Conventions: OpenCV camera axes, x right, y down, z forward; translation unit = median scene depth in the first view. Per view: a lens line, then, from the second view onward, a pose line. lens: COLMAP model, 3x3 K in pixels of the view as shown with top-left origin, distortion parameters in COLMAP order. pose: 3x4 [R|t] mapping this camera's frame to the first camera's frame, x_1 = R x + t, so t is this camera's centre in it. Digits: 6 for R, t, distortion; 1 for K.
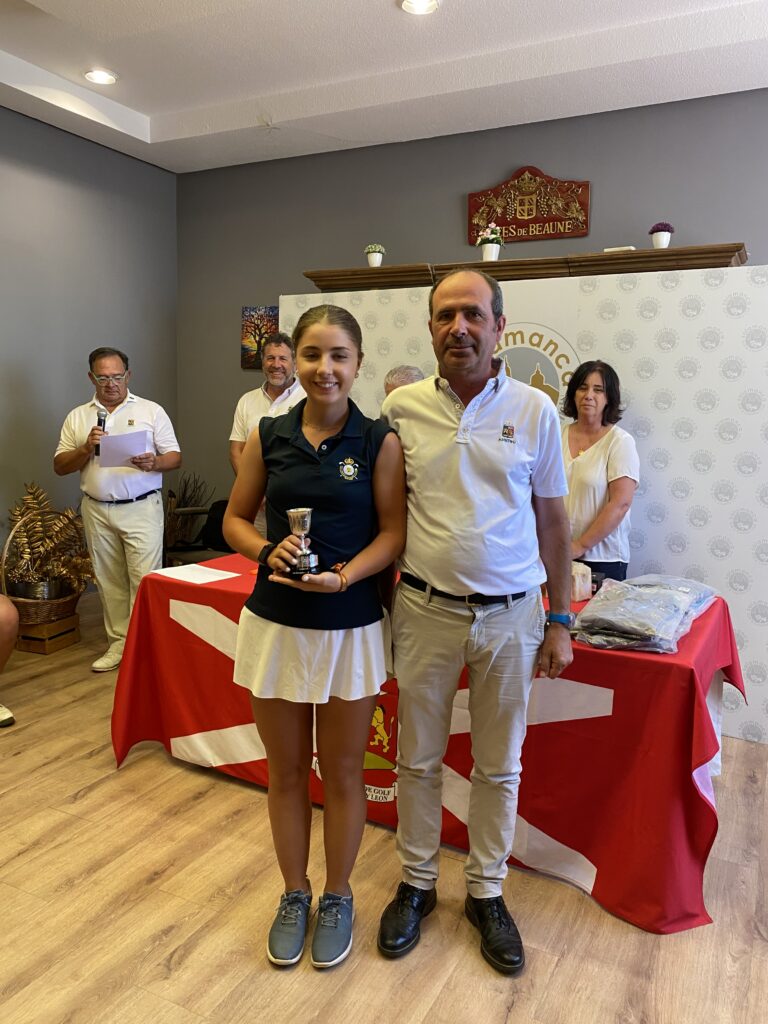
lens RADIAL K [[770.2, 0, 386.4], [0, 770.2, 493.6], [0, 0, 1]] dist [0.012831, -0.003281]
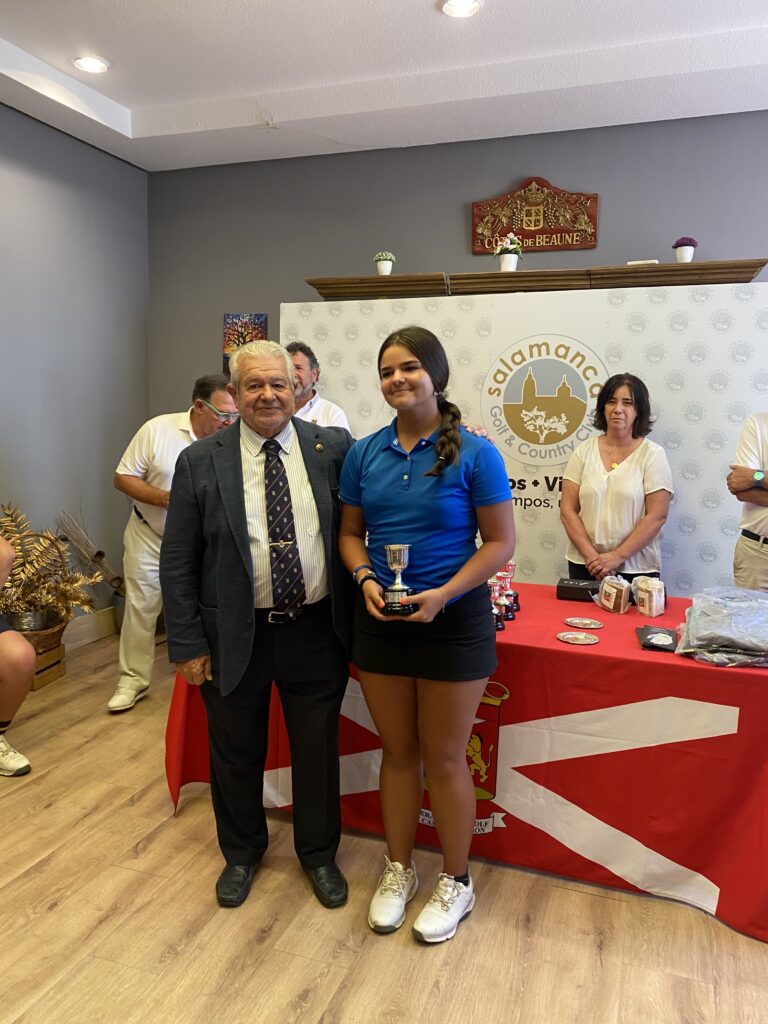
lens RADIAL K [[771.7, 0, 387.1], [0, 771.7, 501.3], [0, 0, 1]] dist [0.016300, -0.007918]
pose [[0.991810, -0.018013, 0.126448, -0.166657], [0.018032, 0.999837, 0.000992, -0.012188], [-0.126445, 0.001297, 0.991973, 0.041573]]
